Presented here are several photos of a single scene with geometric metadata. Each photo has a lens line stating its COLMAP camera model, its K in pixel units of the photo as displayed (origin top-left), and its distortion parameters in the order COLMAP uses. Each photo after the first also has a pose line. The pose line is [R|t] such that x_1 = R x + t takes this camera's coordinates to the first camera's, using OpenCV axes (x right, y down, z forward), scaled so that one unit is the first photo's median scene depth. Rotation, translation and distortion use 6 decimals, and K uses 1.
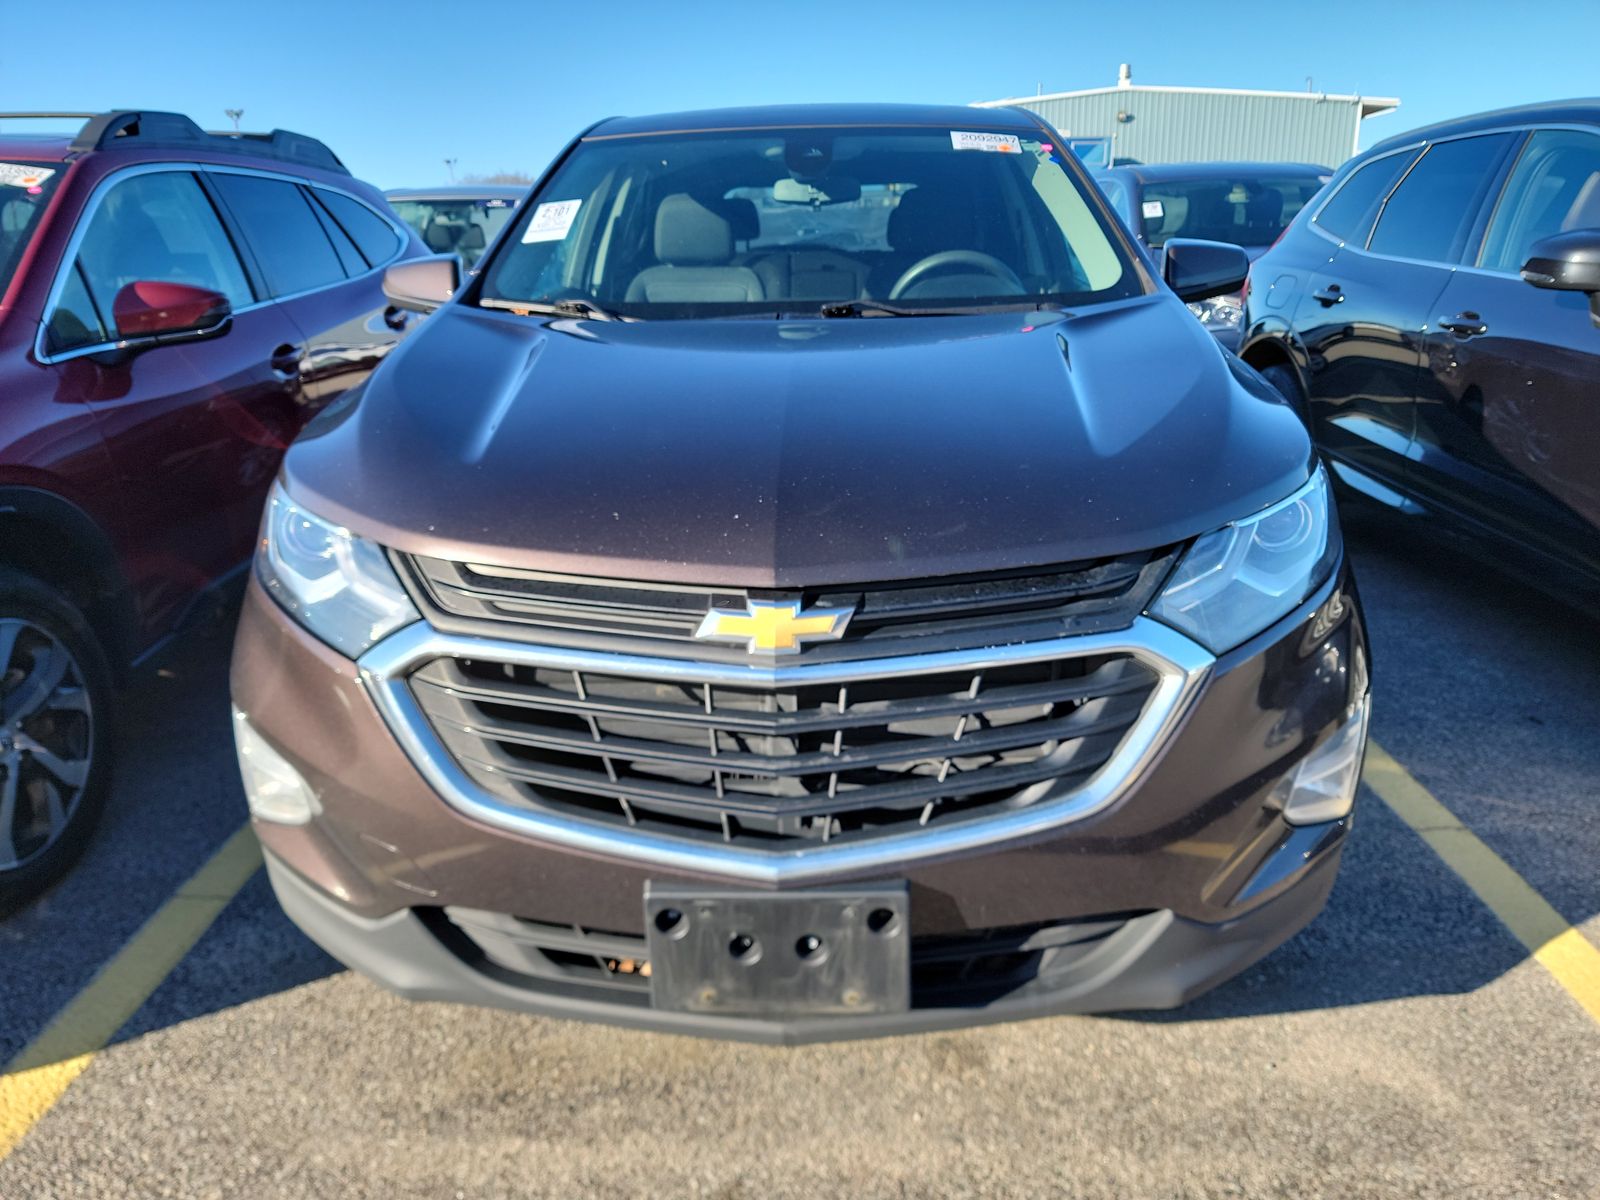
lens RADIAL K [[1123.9, 0, 791.4], [0, 1123.9, 603.4], [0, 0, 1]] dist [0.052906, -0.050553]
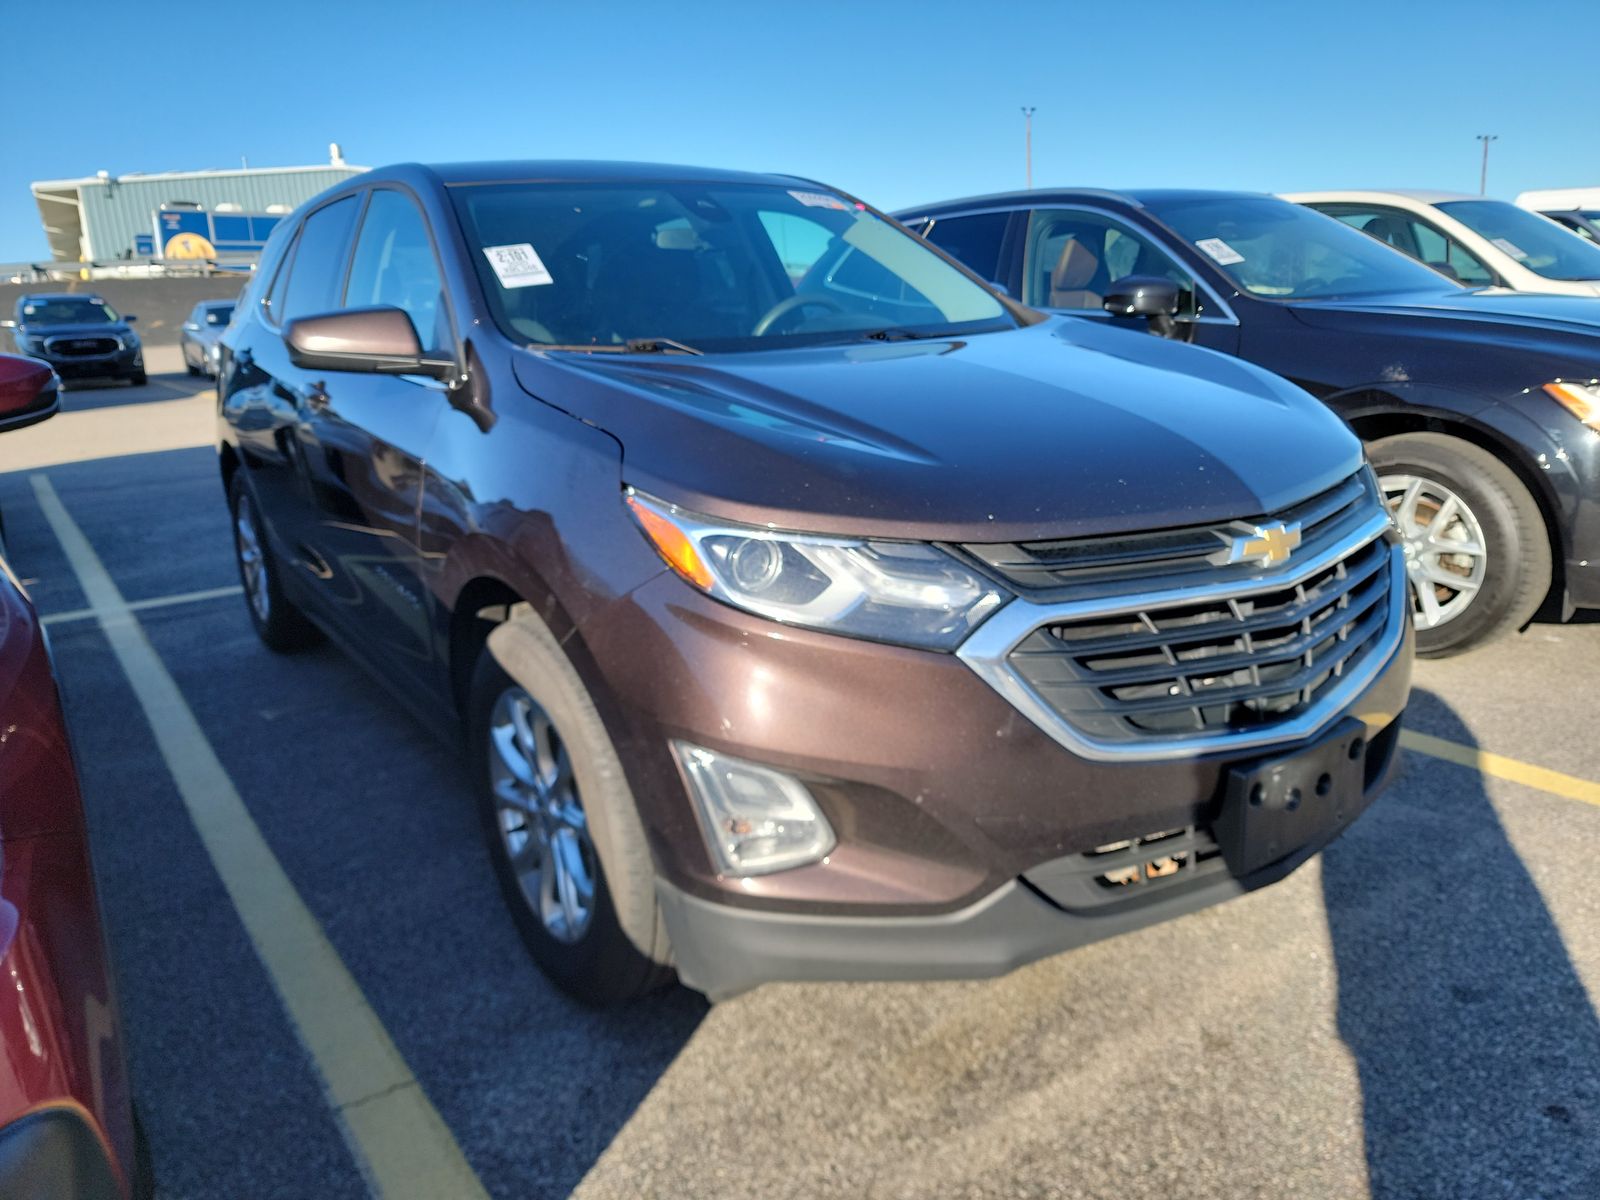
lens RADIAL K [[1138.2, 0, 800.5], [0, 1138.2, 576.0], [0, 0, 1]] dist [0.029682, -0.000022]
pose [[0.796265, -0.158838, 0.583724, -0.902775], [0.209036, 0.977721, -0.019100, -0.022205], [-0.567685, 0.137228, 0.811728, 0.178942]]
